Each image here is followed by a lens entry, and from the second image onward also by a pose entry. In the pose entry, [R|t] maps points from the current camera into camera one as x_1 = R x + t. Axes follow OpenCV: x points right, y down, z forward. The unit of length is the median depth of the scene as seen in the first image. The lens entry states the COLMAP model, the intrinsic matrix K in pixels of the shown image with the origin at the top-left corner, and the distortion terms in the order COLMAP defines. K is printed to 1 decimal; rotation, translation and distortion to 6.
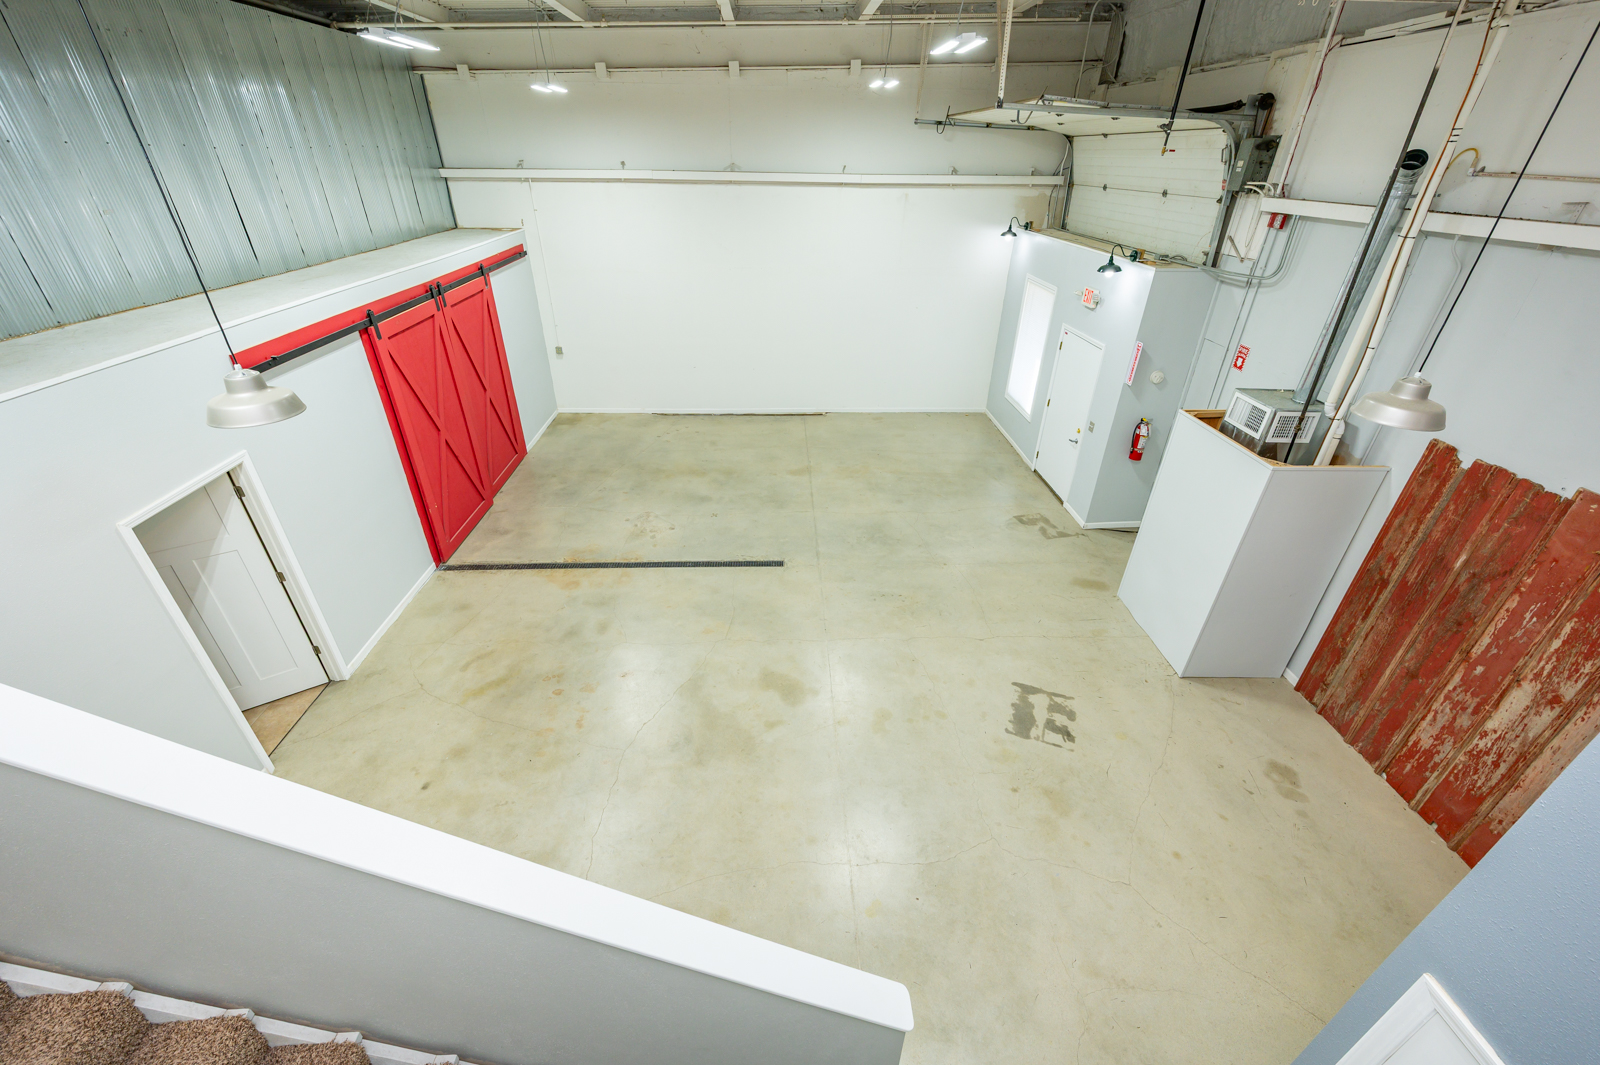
lens RADIAL K [[639.8, 0, 796.8], [0, 639.8, 532.4], [0, 0, 1]] dist [-0.001979, -0.000042]
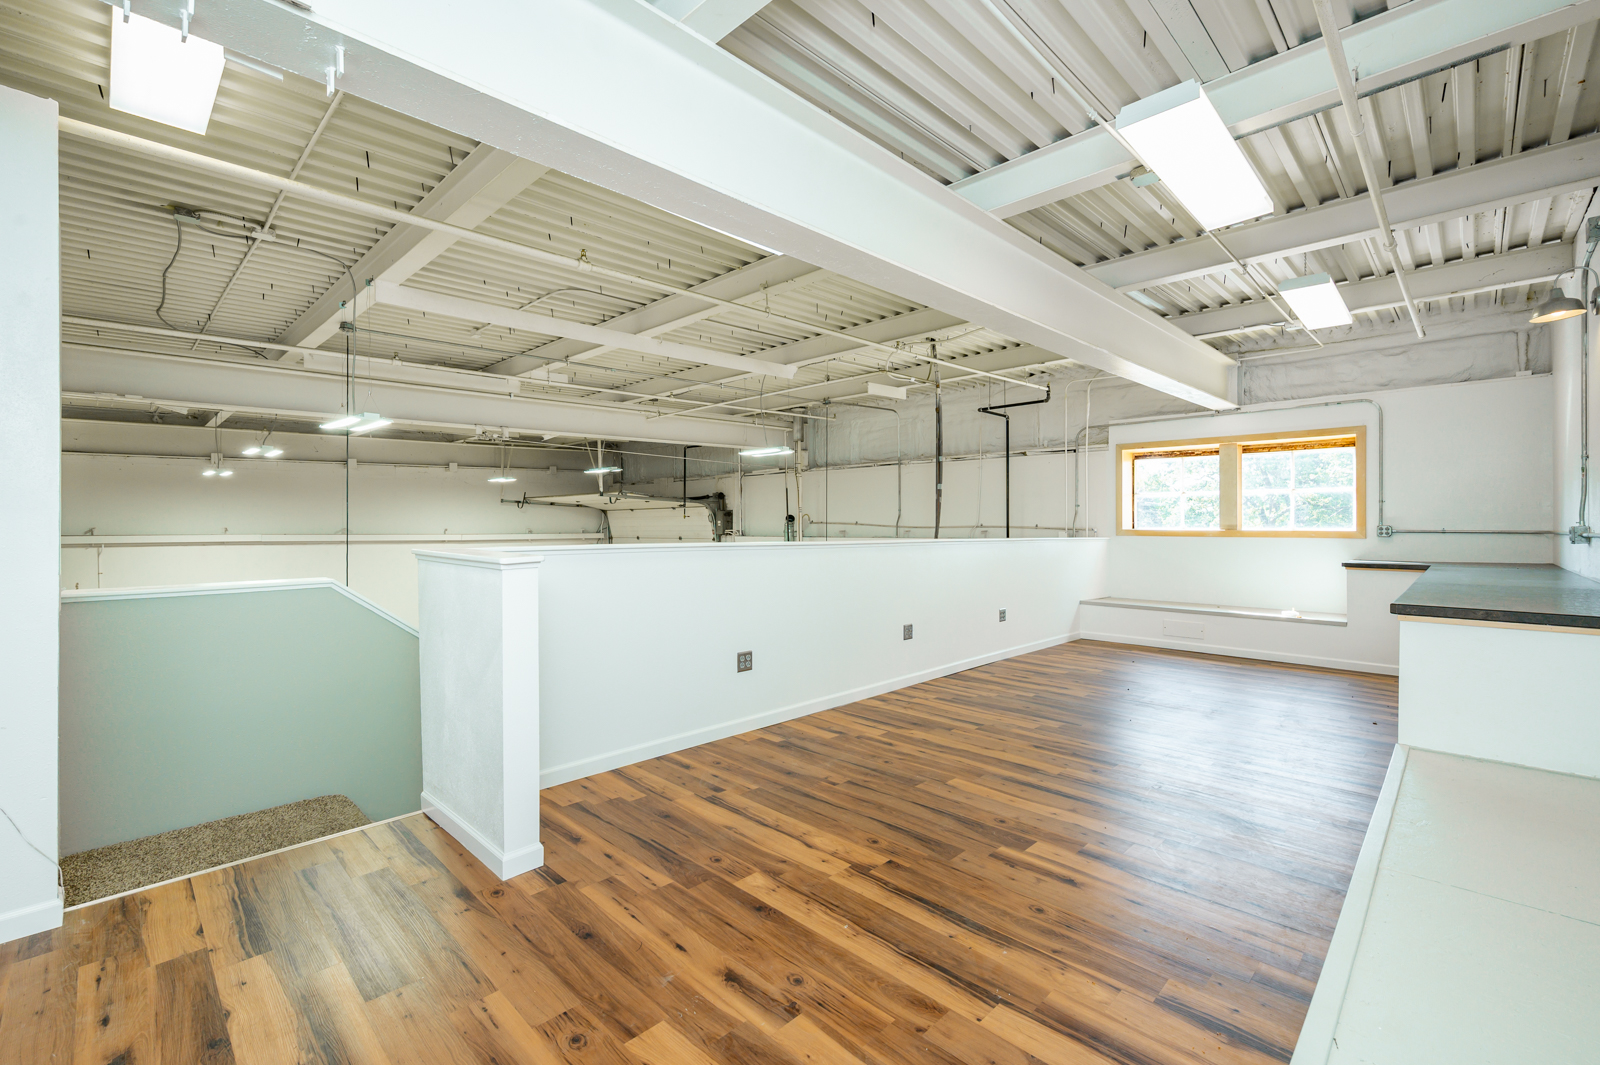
lens RADIAL K [[682.7, 0, 799.2], [0, 682.7, 527.4], [0, 0, 1]] dist [0.000099, 0.000013]
pose [[0.726607, -0.011440, 0.686958, -0.571186], [0.358337, 0.859409, -0.364707, 0.291876], [-0.586206, 0.511161, 0.628552, -0.458299]]
